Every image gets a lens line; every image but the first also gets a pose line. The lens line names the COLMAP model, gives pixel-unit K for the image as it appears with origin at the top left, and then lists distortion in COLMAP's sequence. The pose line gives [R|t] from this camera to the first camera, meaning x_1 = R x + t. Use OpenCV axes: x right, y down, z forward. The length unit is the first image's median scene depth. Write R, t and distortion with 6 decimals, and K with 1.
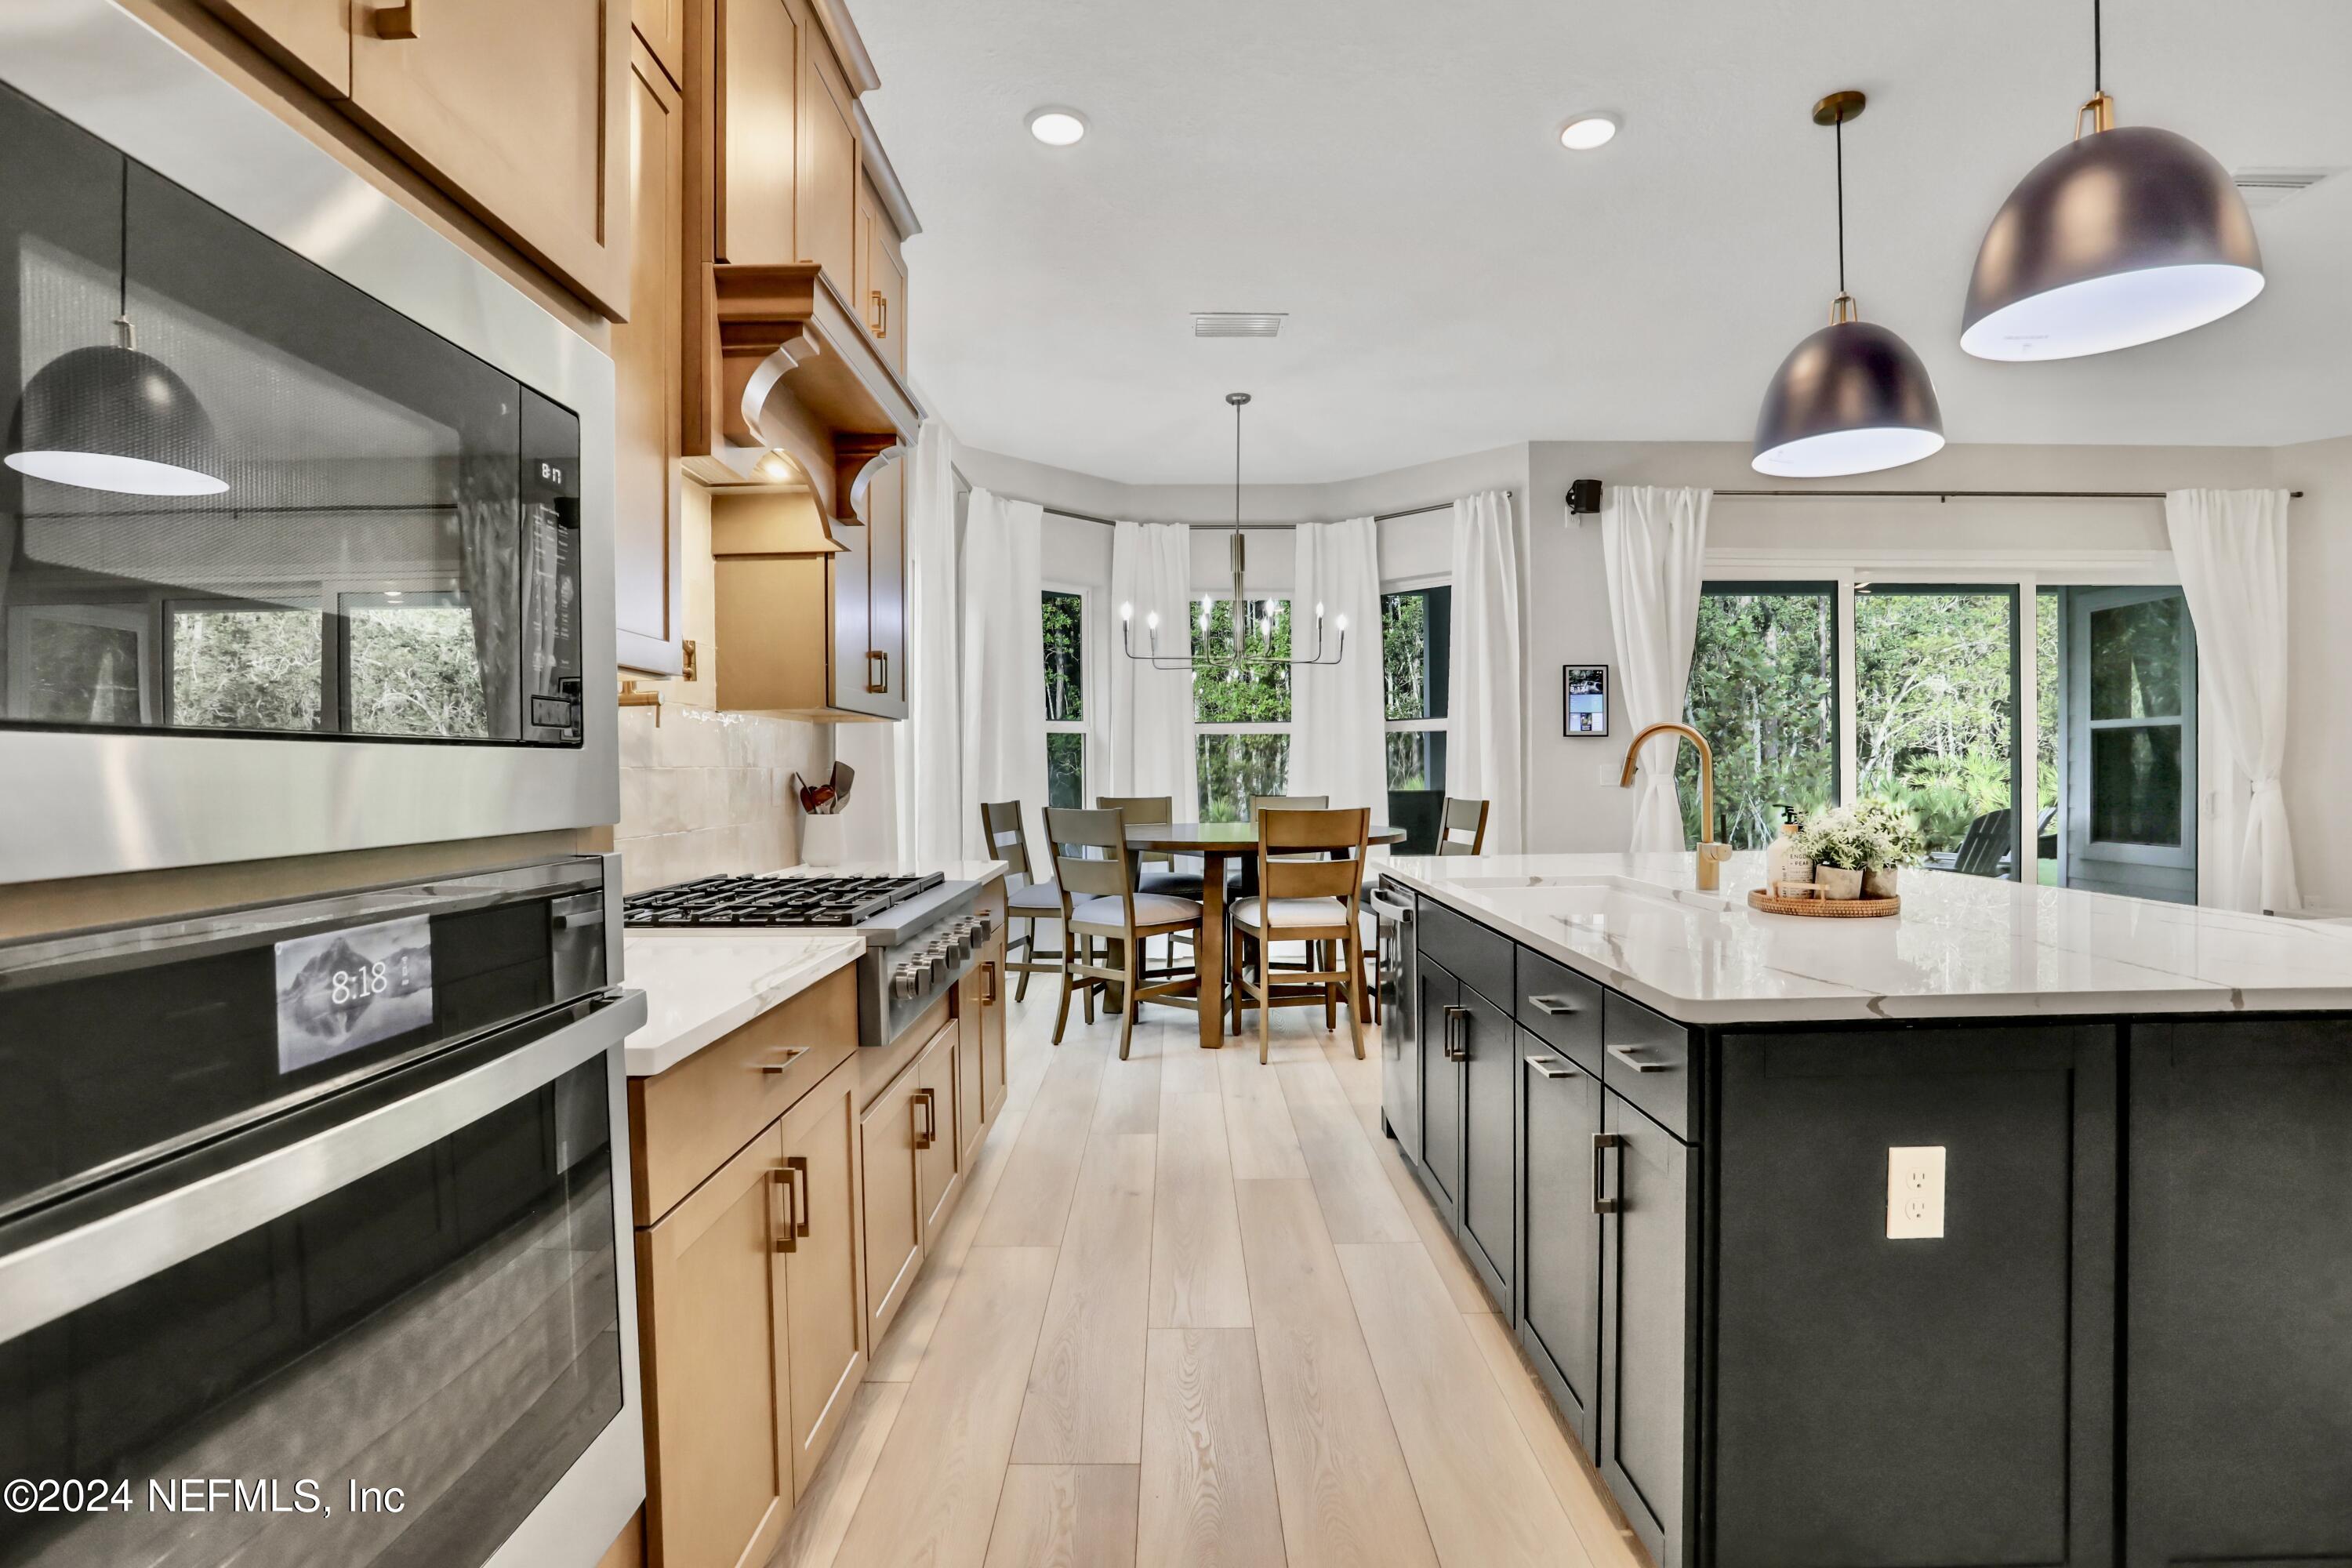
lens RADIAL K [[1163.0, 0, 1196.6], [0, 1163.0, 767.4], [0, 0, 1]] dist [0.003422, 0.000544]
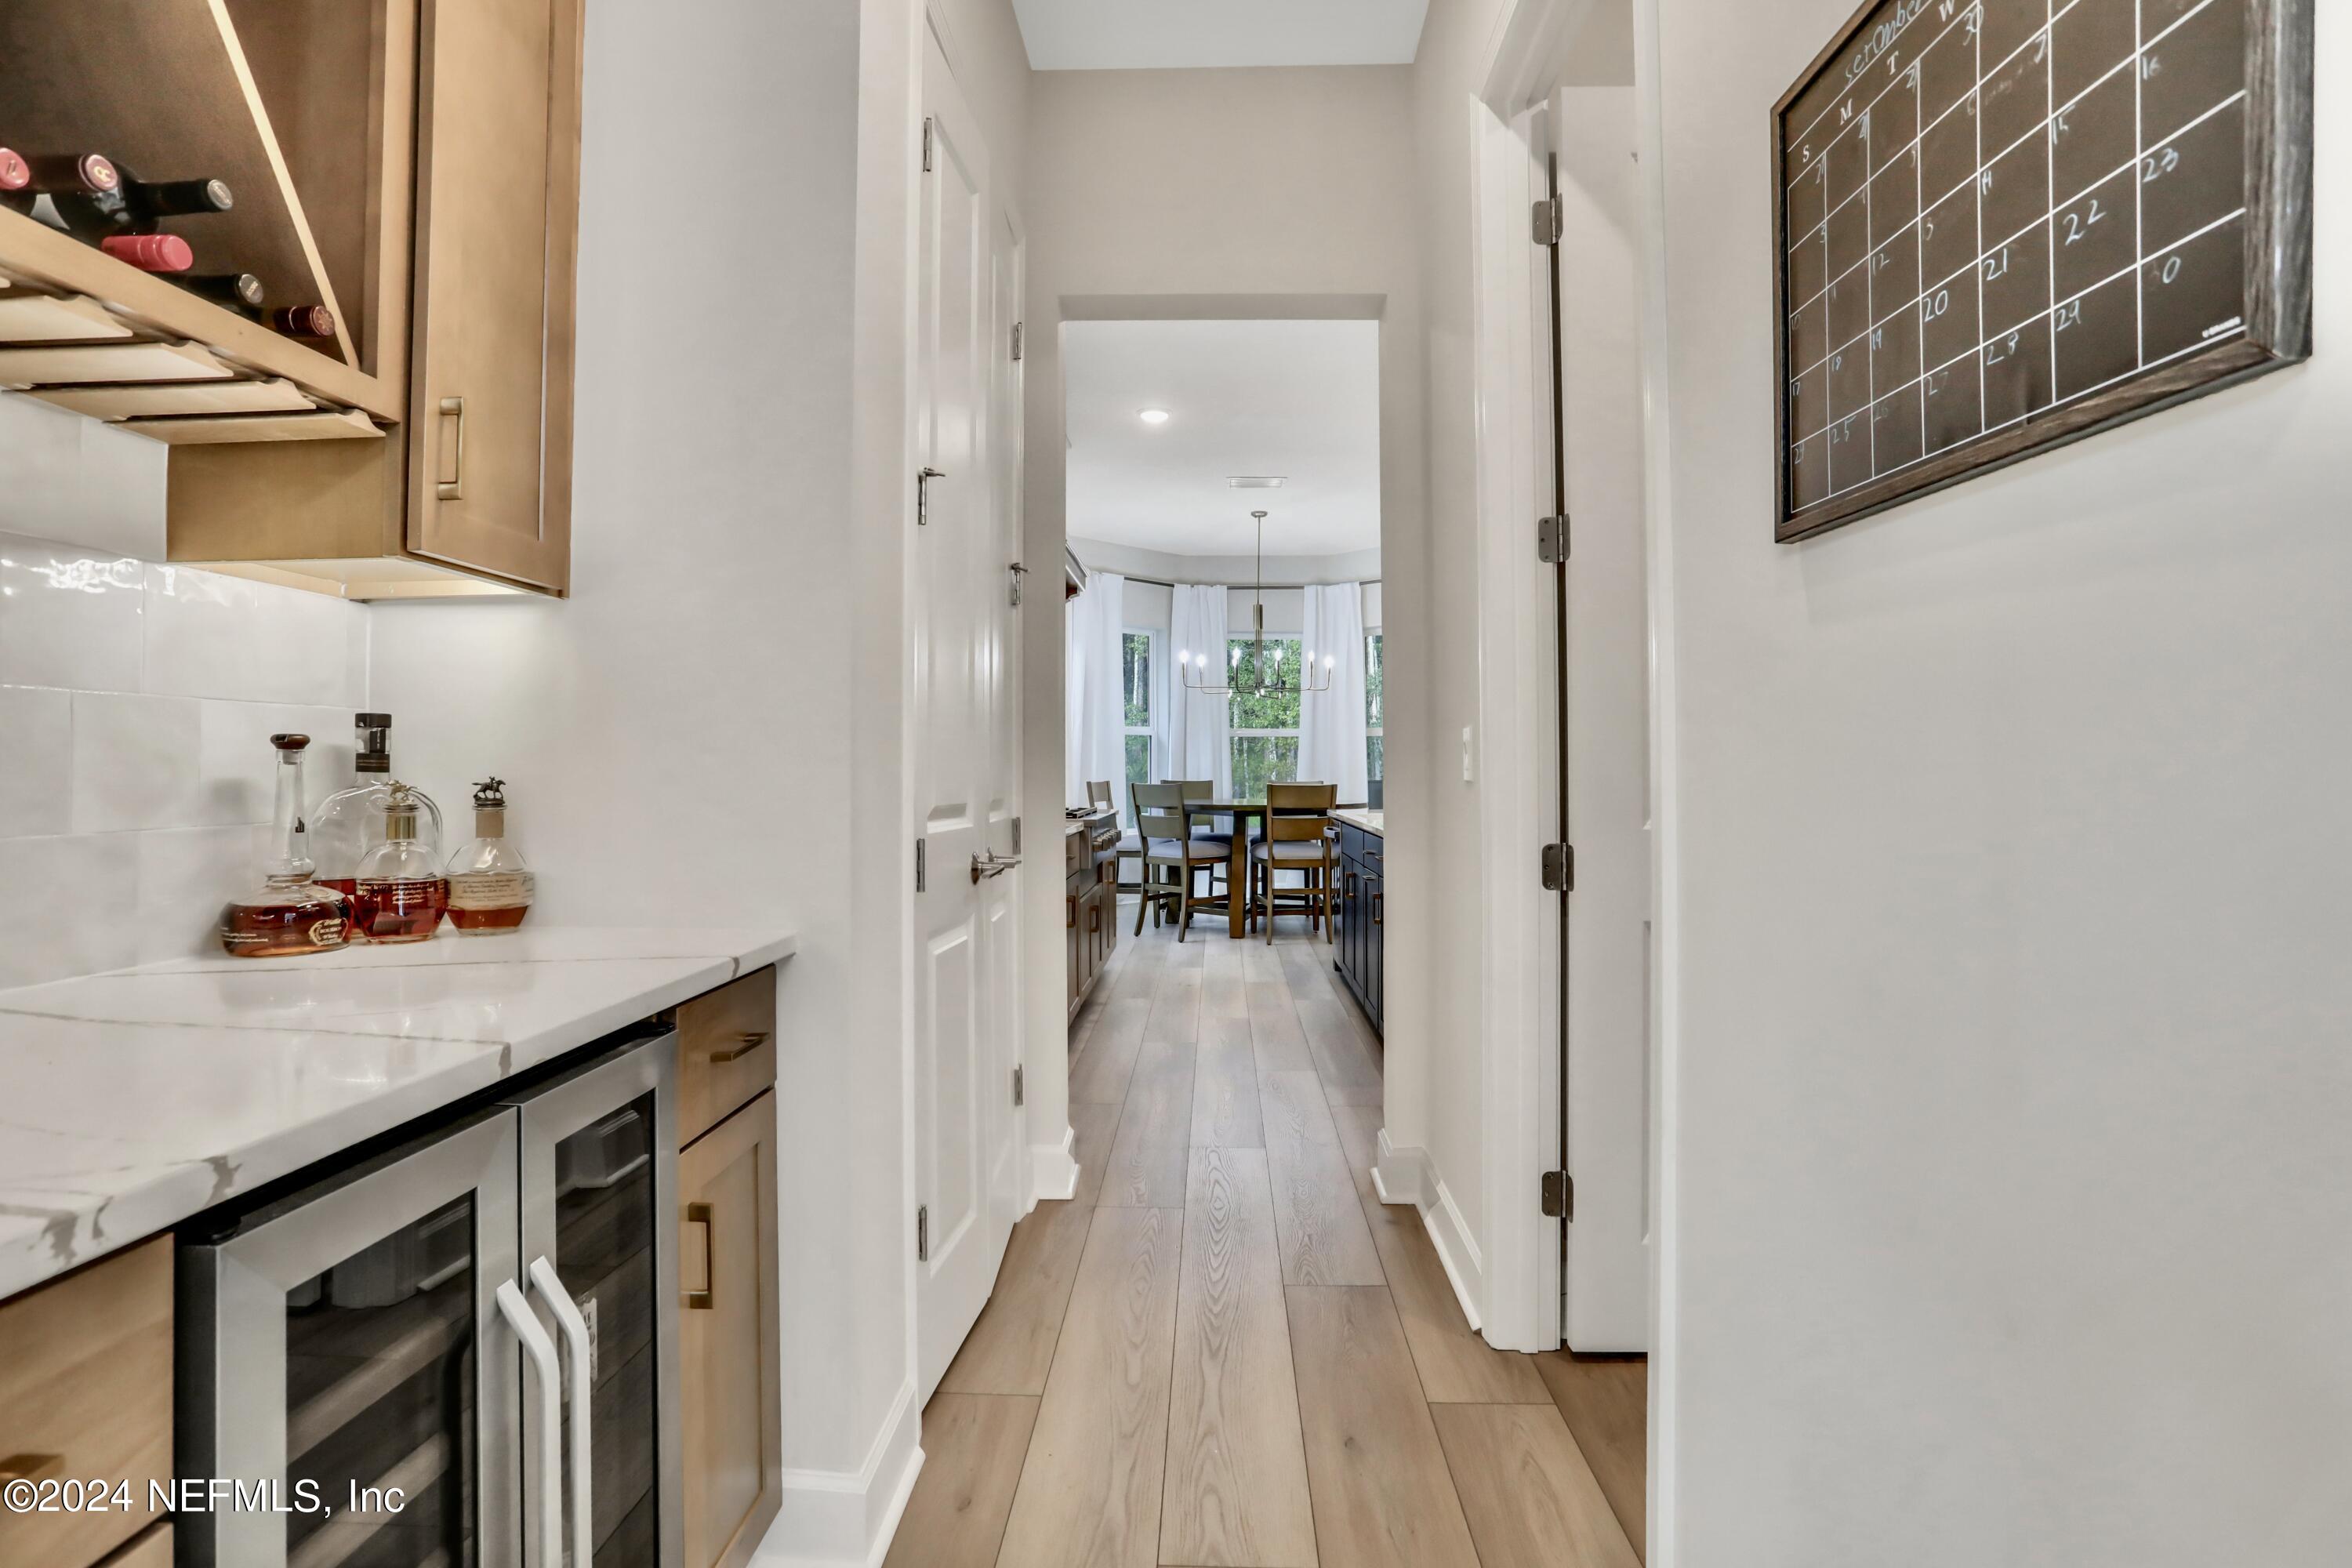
lens RADIAL K [[1163.0, 0, 1176.8], [0, 1163.0, 766.5], [0, 0, 1]] dist [0.003422, 0.000544]
pose [[0.998571, 0.008879, -0.052700, 0.011715], [-0.008987, 0.999958, -0.001816, 0.013051], [0.052682, 0.002287, 0.998609, -0.515535]]
